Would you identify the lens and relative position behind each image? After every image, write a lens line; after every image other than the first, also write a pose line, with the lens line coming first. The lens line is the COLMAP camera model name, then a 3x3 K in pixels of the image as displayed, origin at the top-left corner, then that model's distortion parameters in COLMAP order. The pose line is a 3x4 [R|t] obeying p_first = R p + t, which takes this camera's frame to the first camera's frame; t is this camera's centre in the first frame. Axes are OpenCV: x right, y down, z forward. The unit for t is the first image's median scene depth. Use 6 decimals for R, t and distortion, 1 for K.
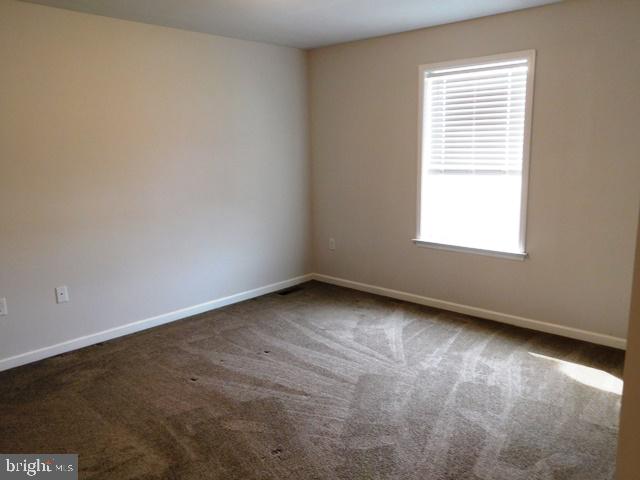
lens RADIAL K [[511.9, 0, 317.4], [0, 511.9, 241.4], [0, 0, 1]] dist [-0.014841, 0.019949]
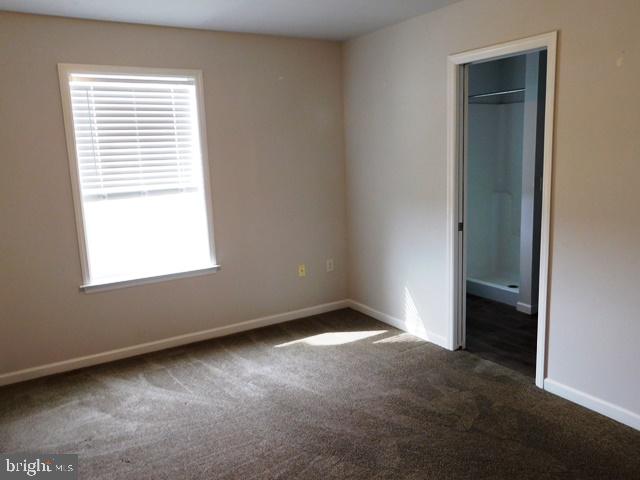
lens RADIAL K [[511.9, 0, 313.8], [0, 511.9, 240.8], [0, 0, 1]] dist [-0.014841, 0.019949]
pose [[0.268651, -0.153715, 0.950894, -0.496852], [0.212002, 0.972414, 0.097298, -0.080481], [-0.939618, 0.175452, 0.293828, 0.480490]]
